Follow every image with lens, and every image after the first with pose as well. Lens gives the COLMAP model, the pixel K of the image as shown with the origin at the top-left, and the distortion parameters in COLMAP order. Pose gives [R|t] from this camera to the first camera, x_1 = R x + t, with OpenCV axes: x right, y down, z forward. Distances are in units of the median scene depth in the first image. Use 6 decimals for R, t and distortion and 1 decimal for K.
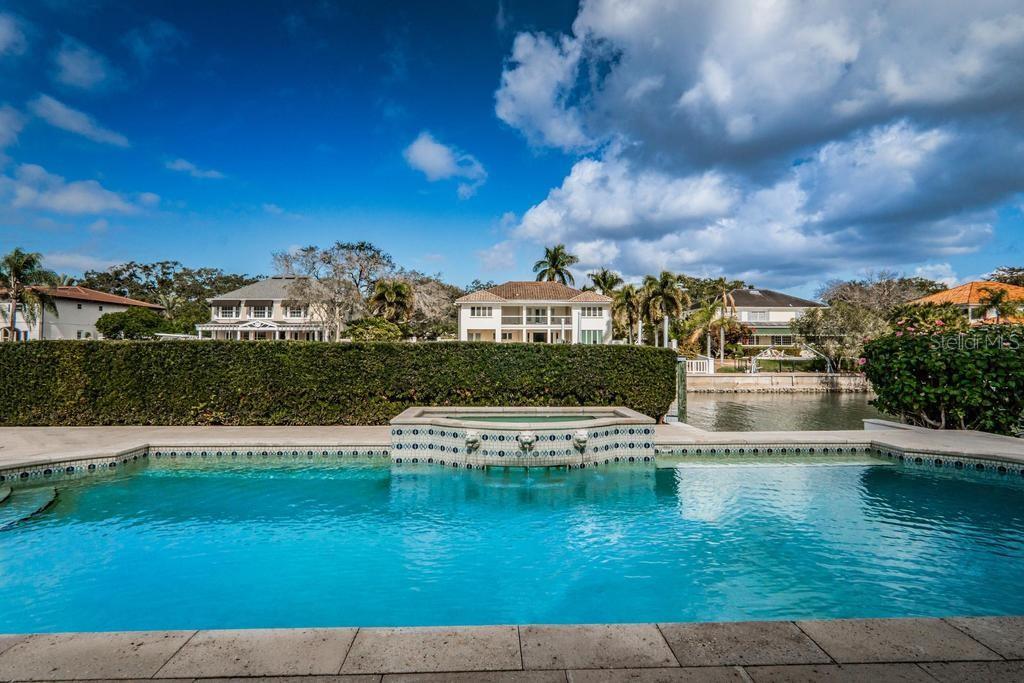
lens RADIAL K [[544.0, 0, 508.5], [0, 544.0, 336.3], [0, 0, 1]] dist [-0.005140, -0.000091]
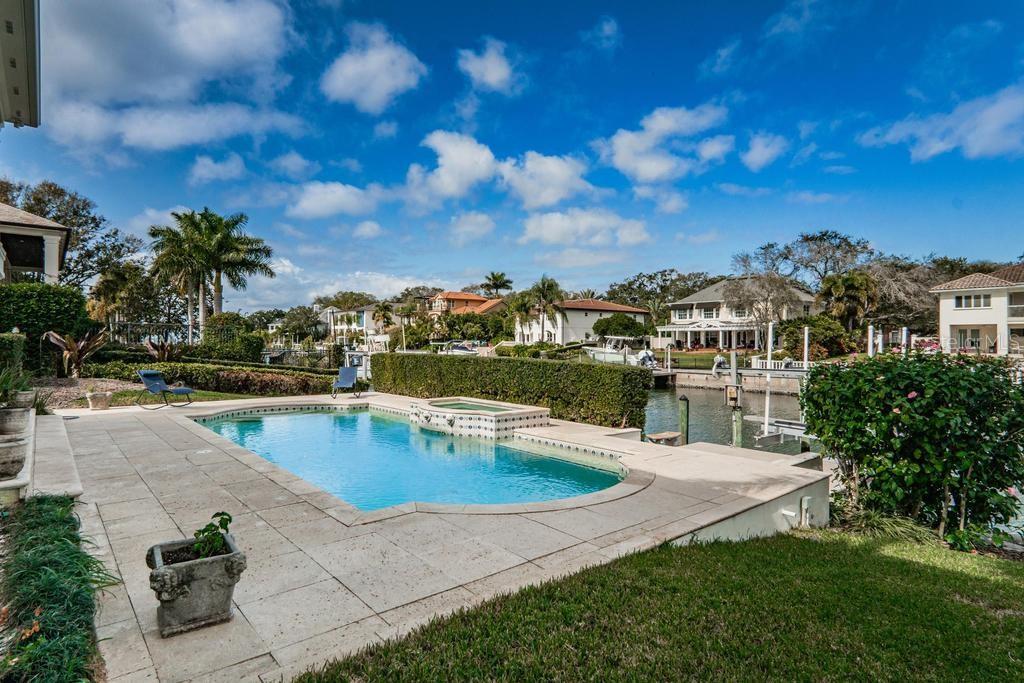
lens RADIAL K [[544.0, 0, 508.5], [0, 544.0, 336.3], [0, 0, 1]] dist [-0.005140, -0.000091]
pose [[0.633142, -0.006372, -0.774010, 0.128086], [0.012867, 0.999915, 0.002293, -0.006326], [0.773929, -0.011411, 0.633170, 0.002878]]
